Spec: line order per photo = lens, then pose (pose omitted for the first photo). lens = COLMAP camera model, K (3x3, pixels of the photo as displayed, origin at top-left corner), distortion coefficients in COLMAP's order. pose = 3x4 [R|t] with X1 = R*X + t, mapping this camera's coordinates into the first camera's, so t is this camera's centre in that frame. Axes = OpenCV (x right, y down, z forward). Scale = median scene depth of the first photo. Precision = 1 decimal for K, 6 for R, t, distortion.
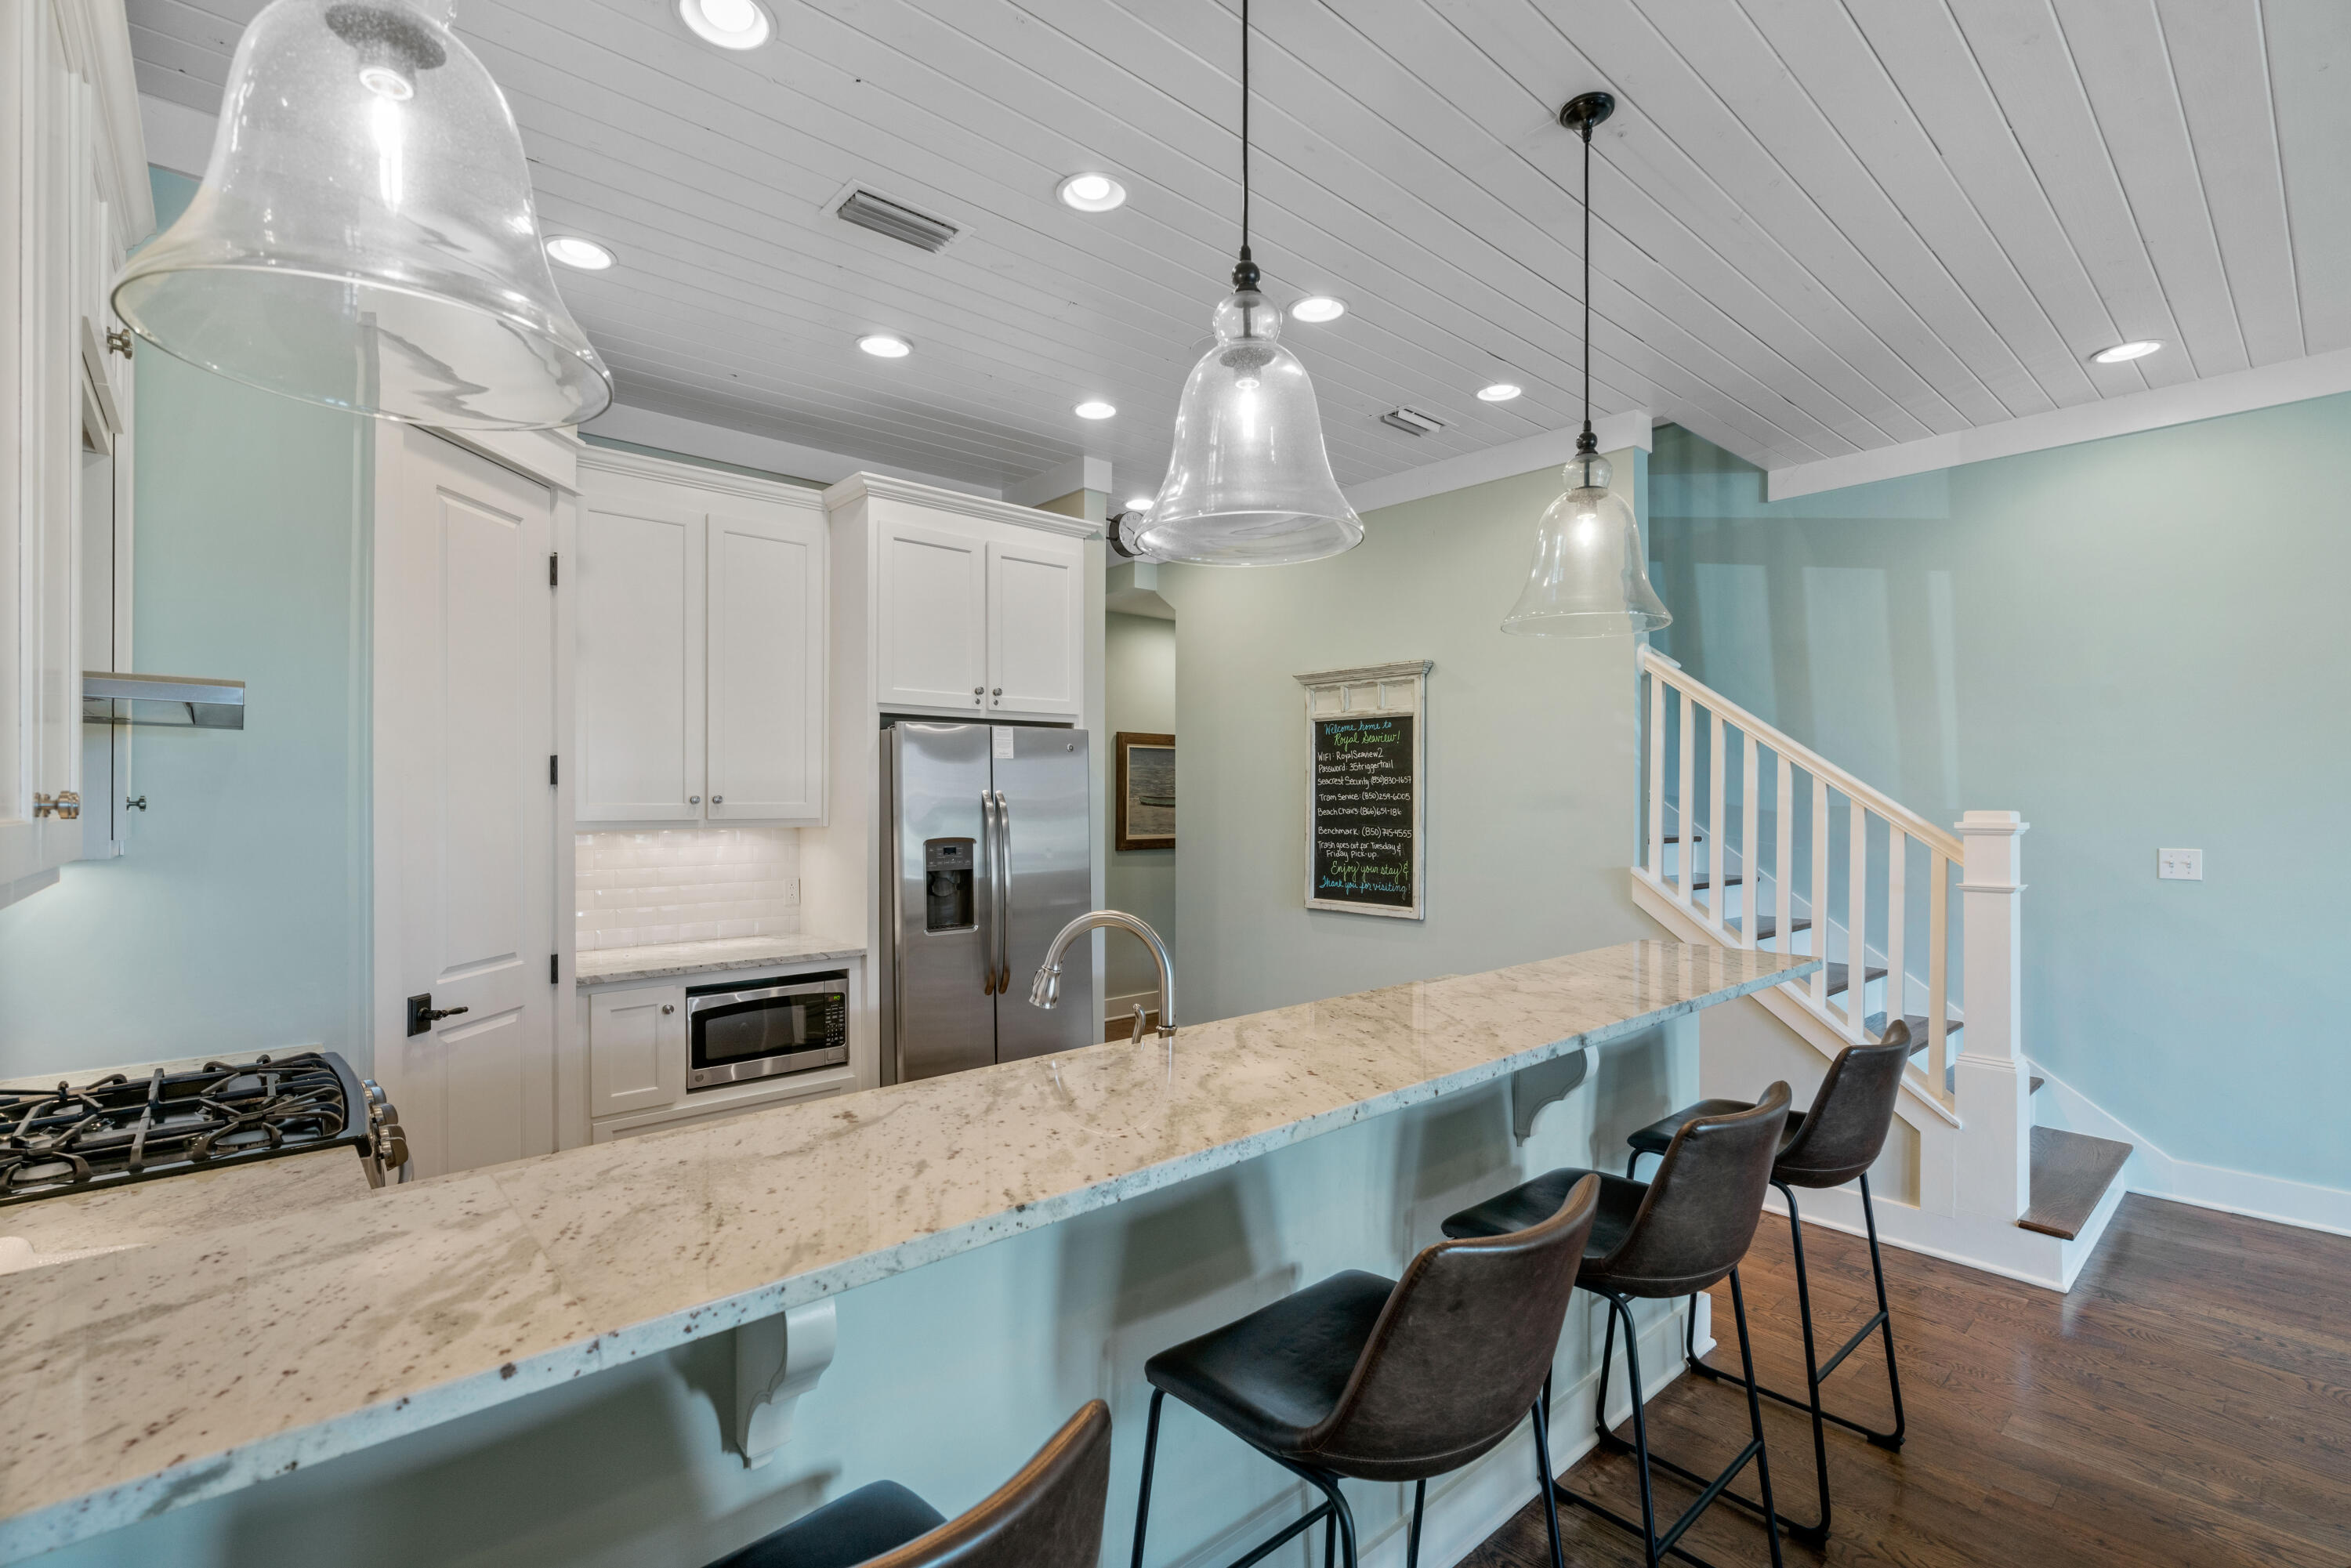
lens RADIAL K [[1055.4, 0, 1203.9], [0, 1055.4, 796.4], [0, 0, 1]] dist [-0.013892, 0.004750]
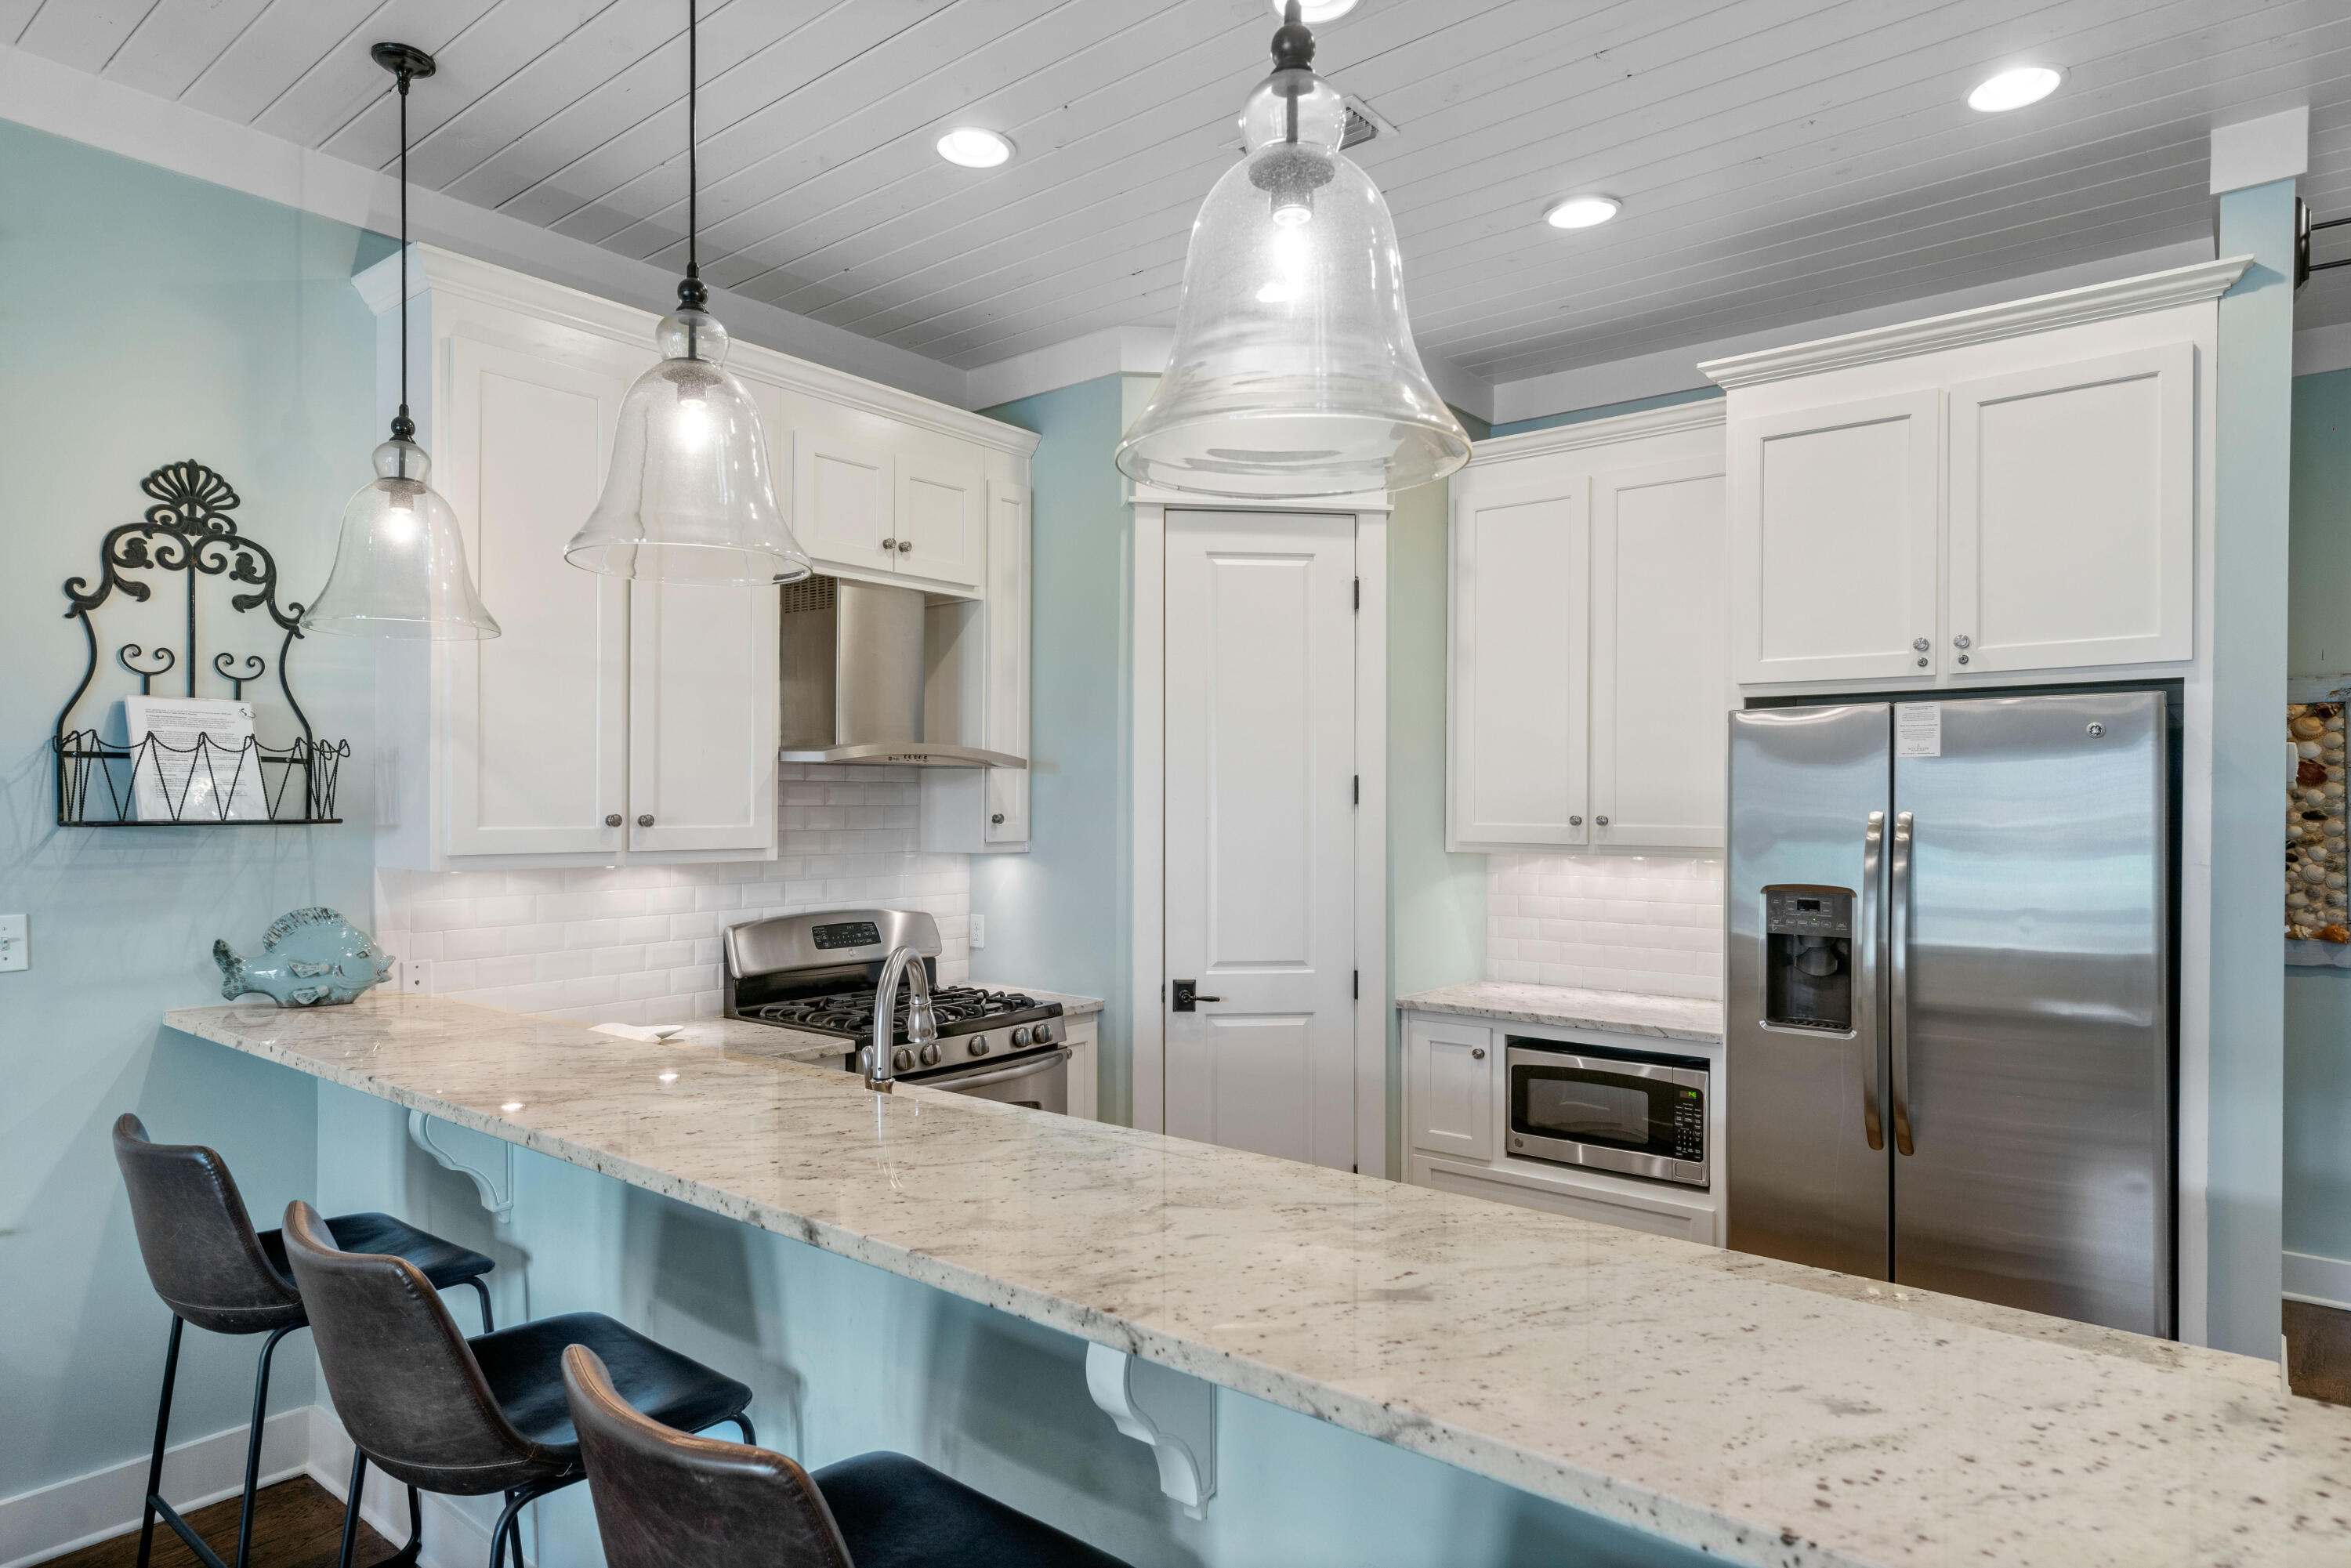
lens RADIAL K [[1342.9, 0, 1137.7], [0, 1342.9, 812.0], [0, 0, 1]] dist [0.005094, 0.003240]
pose [[0.145985, 0.004298, -0.989278, 0.517707], [-0.005860, 0.999977, 0.003480, -0.005665], [0.989269, 0.005290, 0.146006, 0.482636]]
